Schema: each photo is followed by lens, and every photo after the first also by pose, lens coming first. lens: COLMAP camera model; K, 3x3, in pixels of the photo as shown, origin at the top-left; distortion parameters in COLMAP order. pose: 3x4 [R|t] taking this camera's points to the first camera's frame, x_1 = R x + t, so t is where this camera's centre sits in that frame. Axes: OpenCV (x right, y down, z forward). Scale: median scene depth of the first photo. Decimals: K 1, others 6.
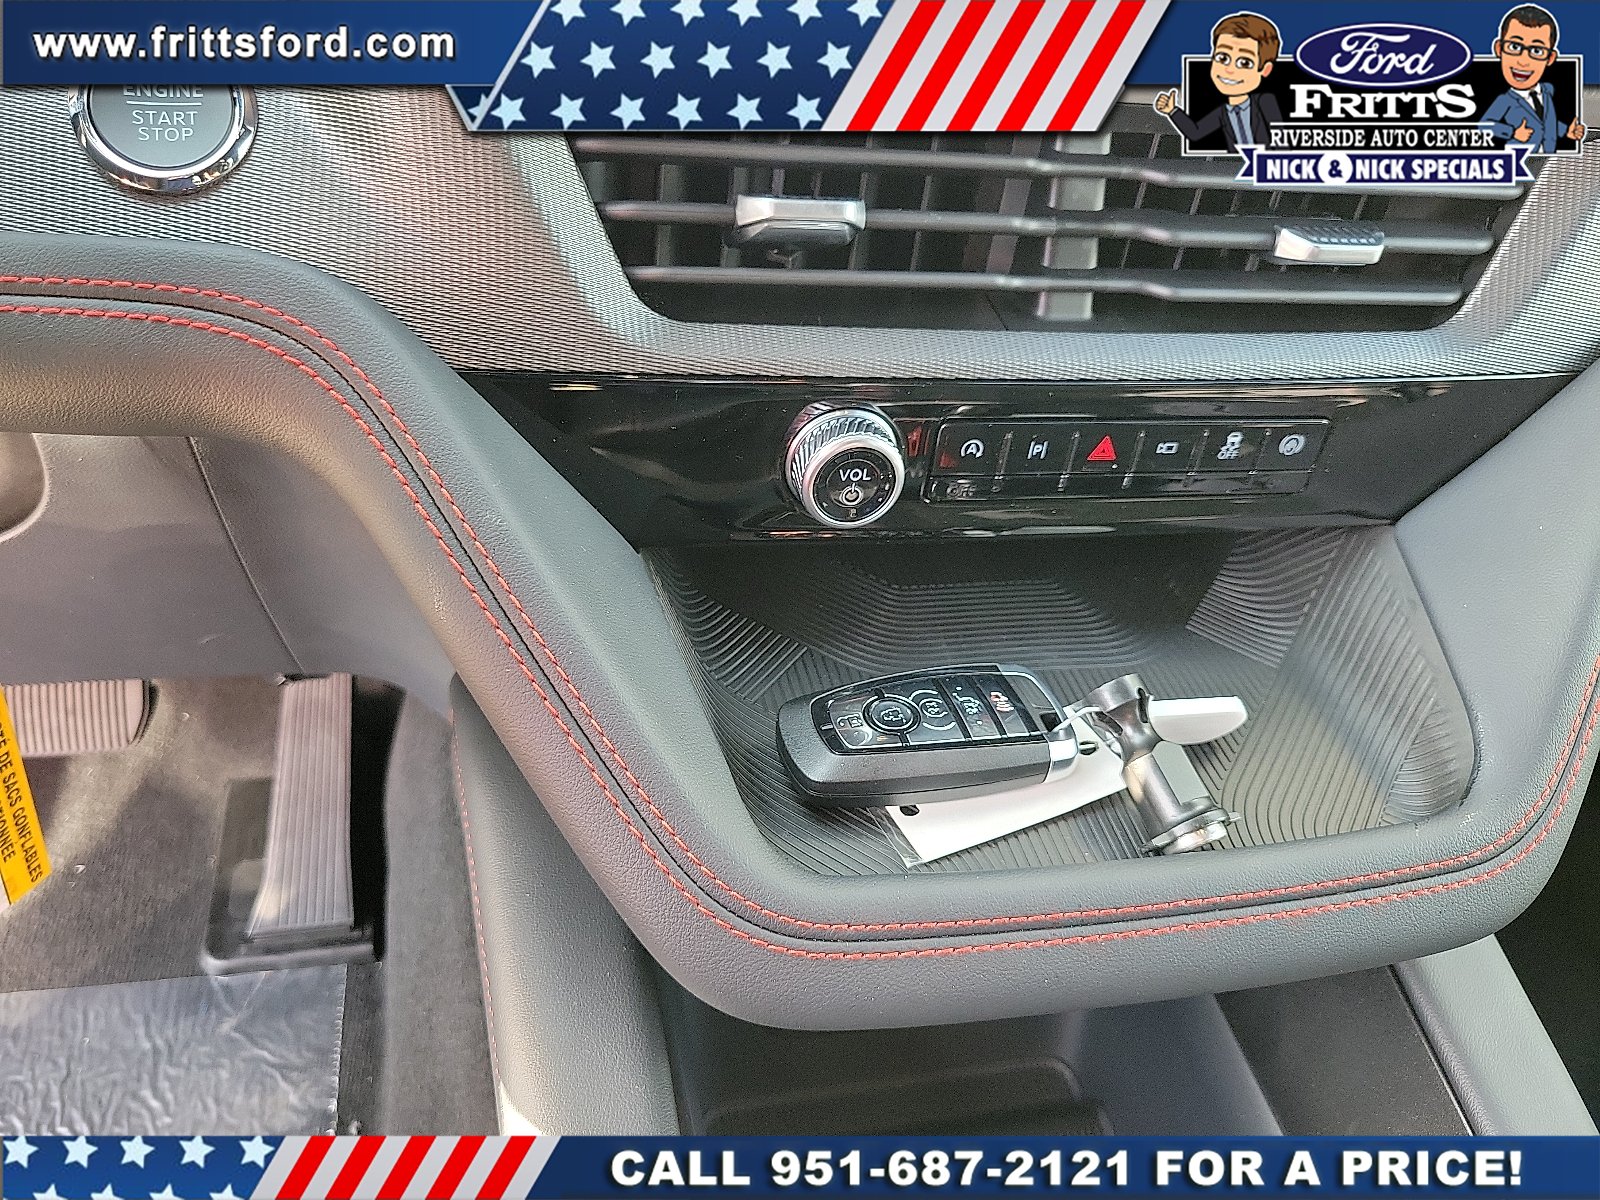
lens RADIAL K [[1175.9, 0, 800.0], [0, 1175.9, 600.0], [0, 0, 1]] dist [0.006910, 0.002219]
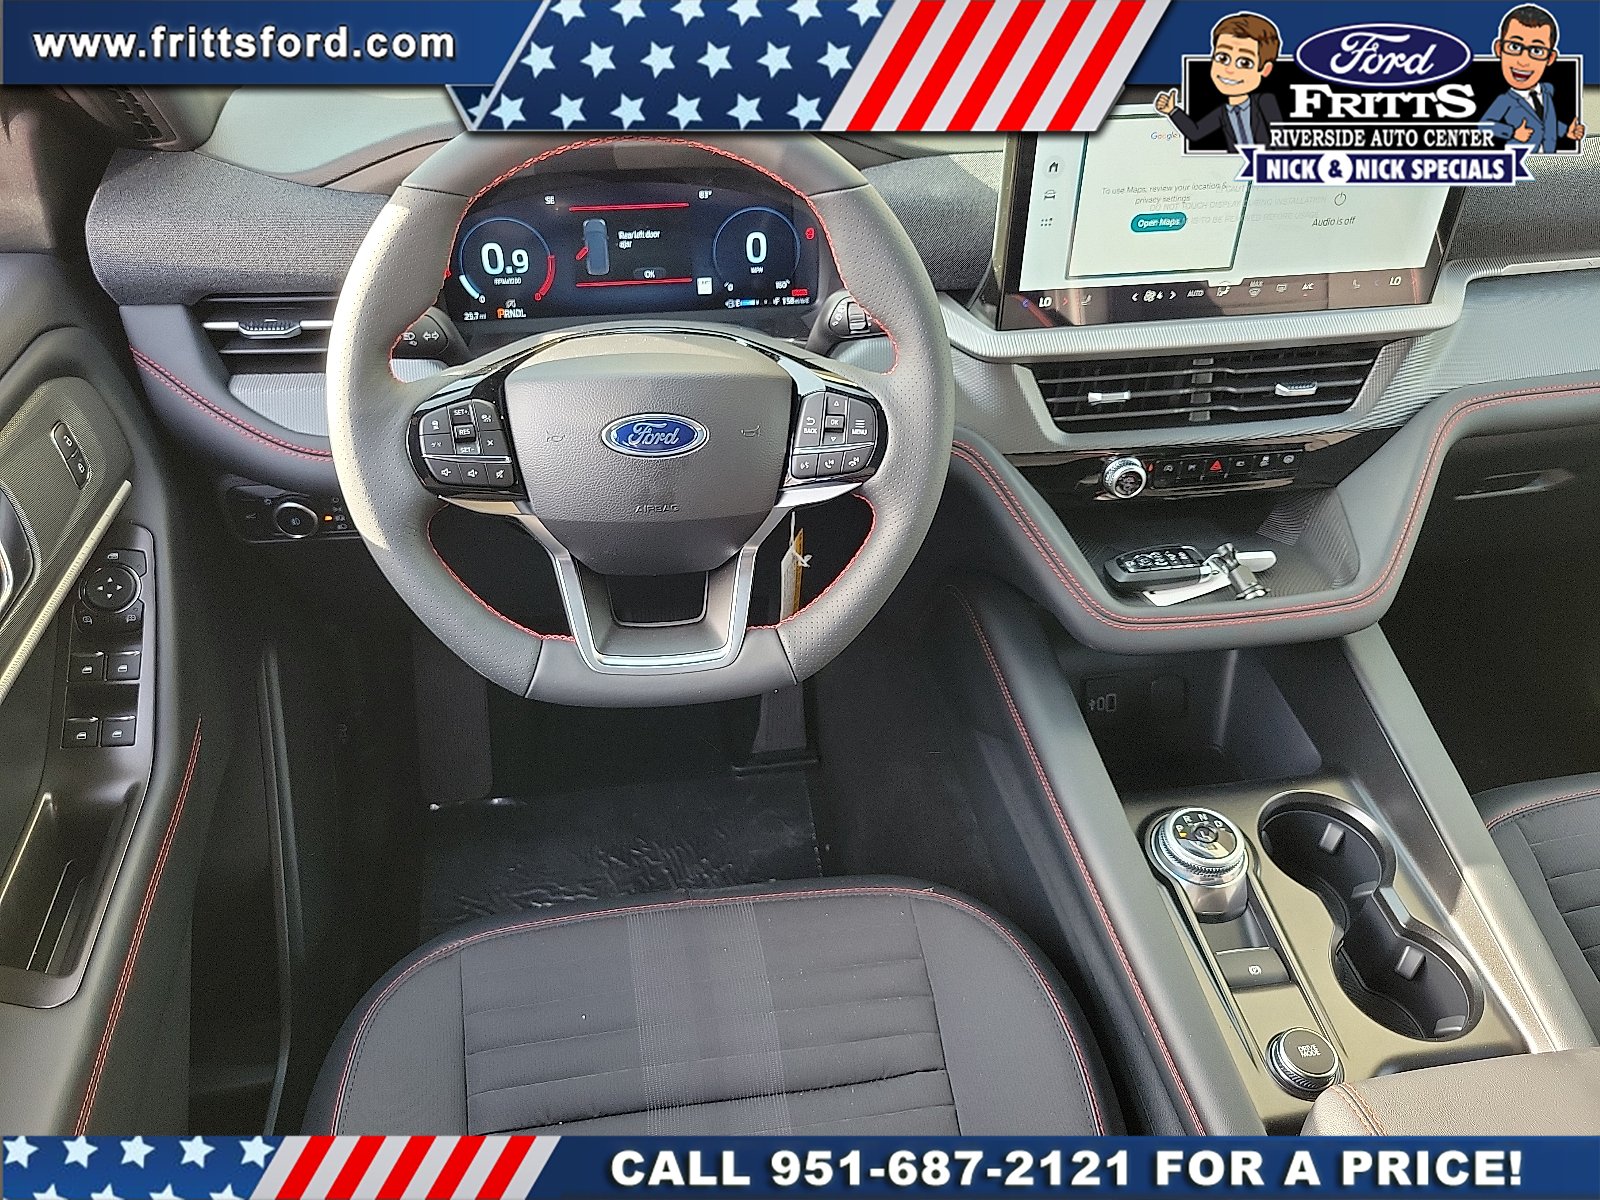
lens RADIAL K [[1175.9, 0, 800.0], [0, 1175.9, 600.0], [0, 0, 1]] dist [0.006910, 0.002219]
pose [[0.990489, -0.045622, -0.129807, -0.393971], [0.044755, 0.998952, -0.009593, 0.183469], [0.130109, 0.003692, 0.991493, -2.006146]]
